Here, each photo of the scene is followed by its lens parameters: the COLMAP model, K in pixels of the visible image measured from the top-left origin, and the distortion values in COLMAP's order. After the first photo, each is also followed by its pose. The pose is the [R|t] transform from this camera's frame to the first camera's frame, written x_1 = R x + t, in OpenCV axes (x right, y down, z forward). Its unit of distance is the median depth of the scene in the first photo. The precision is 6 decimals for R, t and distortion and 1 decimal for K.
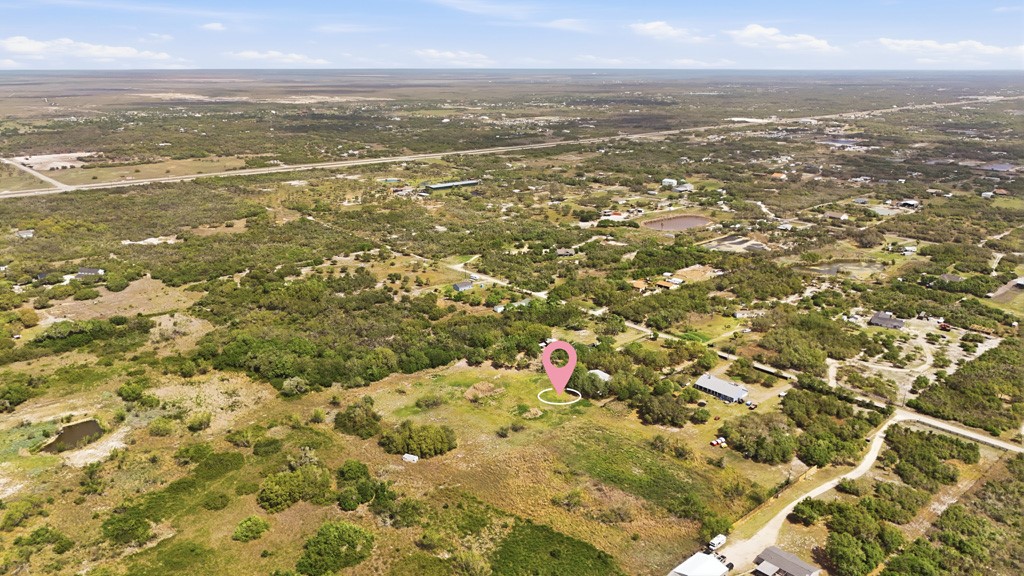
lens RADIAL K [[752.5, 0, 512.0], [0, 752.5, 288.0], [0, 0, 1]] dist [0.069488, -0.071480]
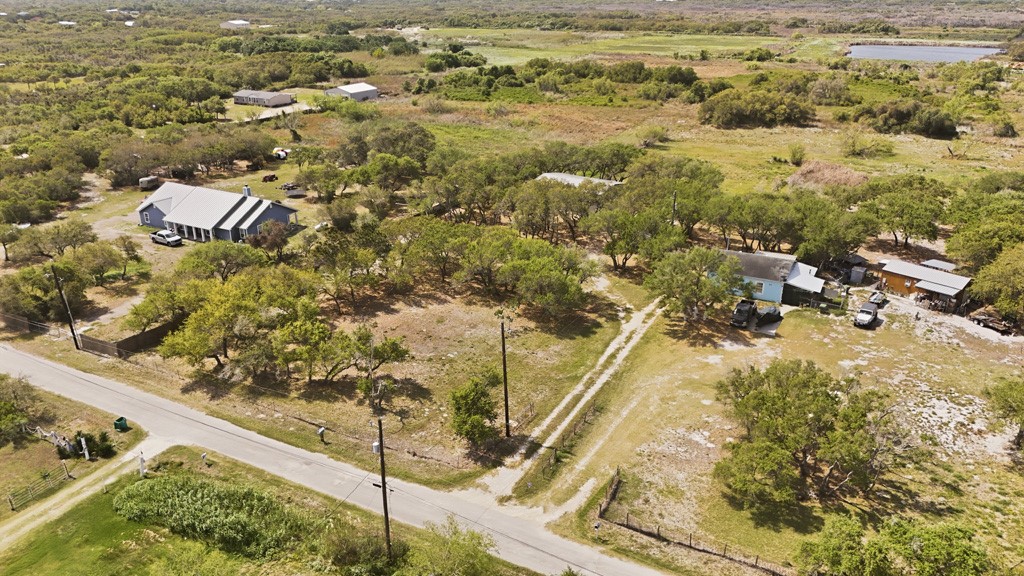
lens RADIAL K [[752.5, 0, 512.0], [0, 752.5, 288.0], [0, 0, 1]] dist [0.069488, -0.071480]
pose [[-0.934662, 0.133383, -0.329570, 0.275329], [-0.101115, 0.788959, 0.606068, -0.051634], [0.340857, 0.599793, -0.723923, 1.322388]]
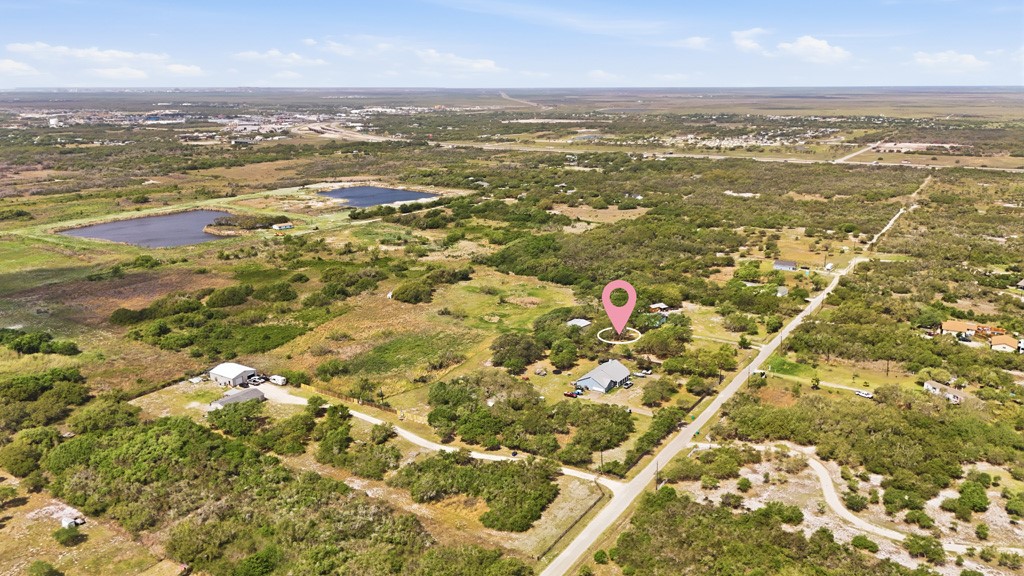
lens RADIAL K [[749.9, 0, 512.0], [0, 749.9, 288.0], [0, 0, 1]] dist [0.093763, -0.115811]
pose [[0.267124, 0.255120, -0.929278, 0.980262], [-0.275482, 0.944293, 0.180054, -0.072171], [0.923447, 0.207903, 0.322524, 0.649779]]
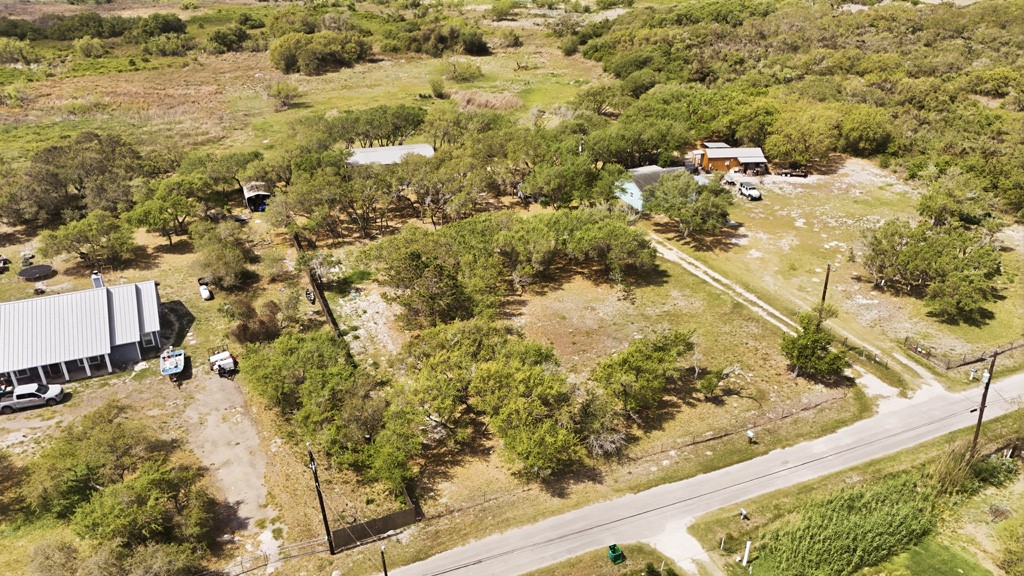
lens RADIAL K [[752.5, 0, 512.0], [0, 752.5, 288.0], [0, 0, 1]] dist [0.069488, -0.071480]
pose [[-0.315837, 0.434649, -0.843402, 0.410587], [-0.267190, 0.812185, 0.518618, -0.016897], [0.910416, 0.389147, -0.140384, 1.163032]]
